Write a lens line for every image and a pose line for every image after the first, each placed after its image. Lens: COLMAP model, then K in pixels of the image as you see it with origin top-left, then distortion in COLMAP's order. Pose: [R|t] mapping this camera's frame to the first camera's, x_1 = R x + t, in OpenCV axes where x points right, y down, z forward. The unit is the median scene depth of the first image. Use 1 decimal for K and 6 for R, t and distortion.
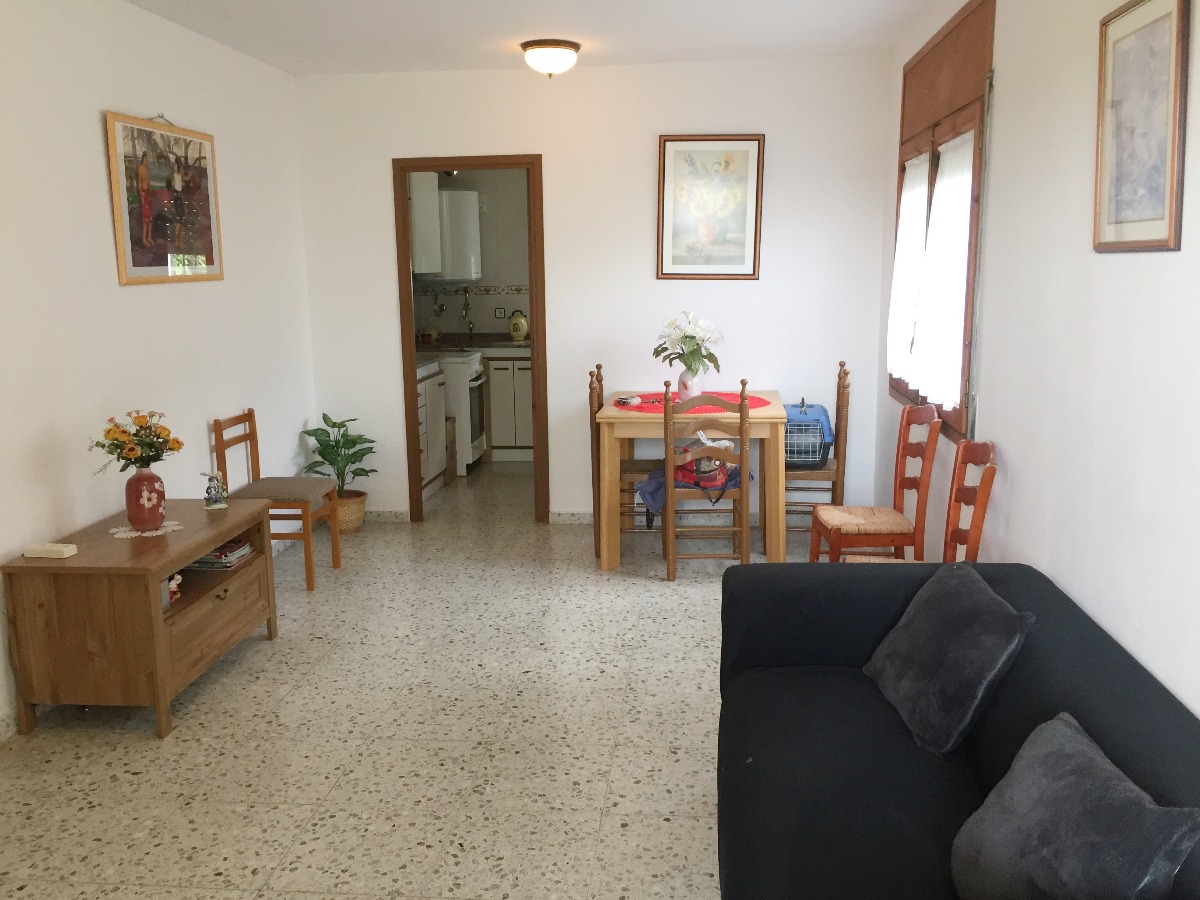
lens RADIAL K [[1023.1, 0, 600.0], [0, 1023.1, 450.0], [0, 0, 1]] dist [0.080472, -0.074610]
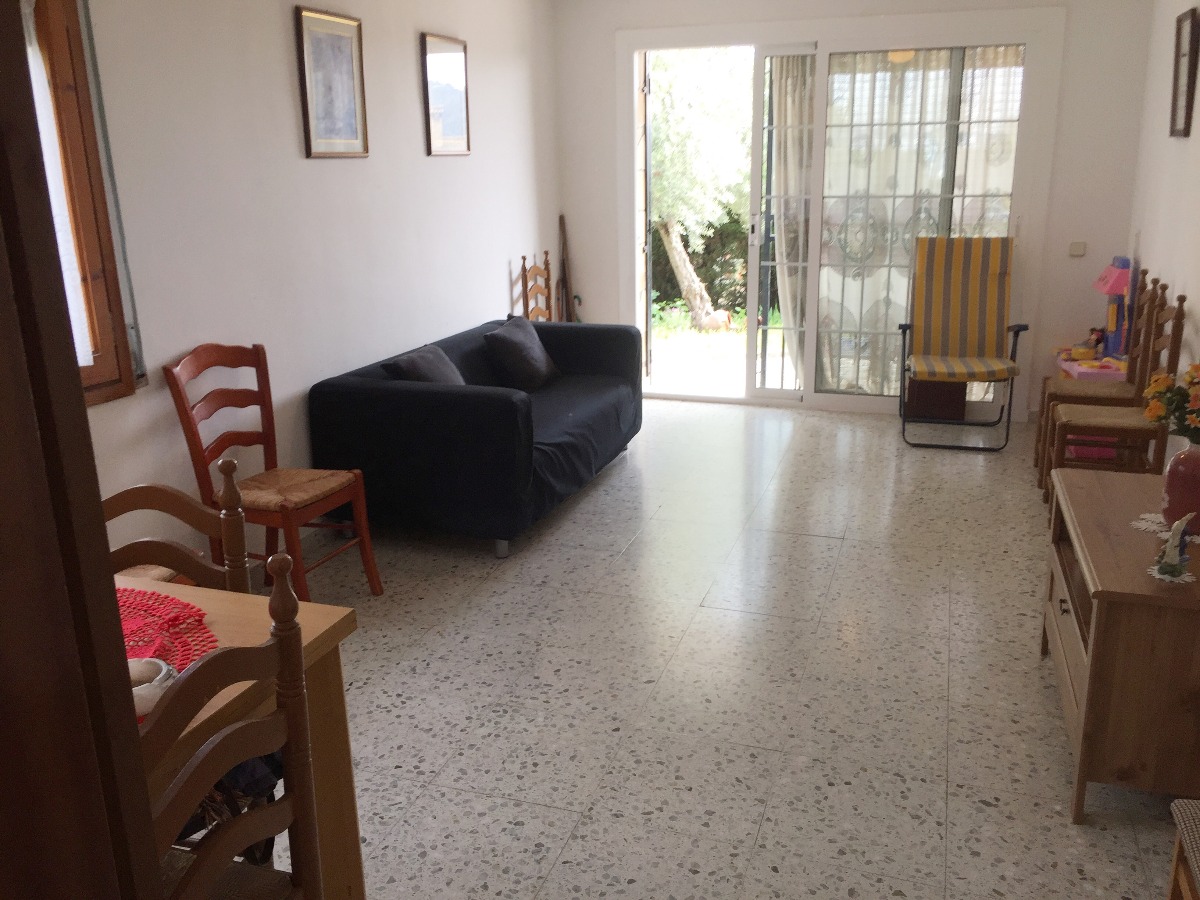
lens RADIAL K [[1023.1, 0, 600.0], [0, 1023.1, 450.0], [0, 0, 1]] dist [0.080472, -0.074610]
pose [[-0.975029, -0.031965, 0.219764, -0.197609], [0.068792, 0.897437, 0.435746, -0.283308], [-0.211153, 0.439983, -0.872828, 1.583446]]
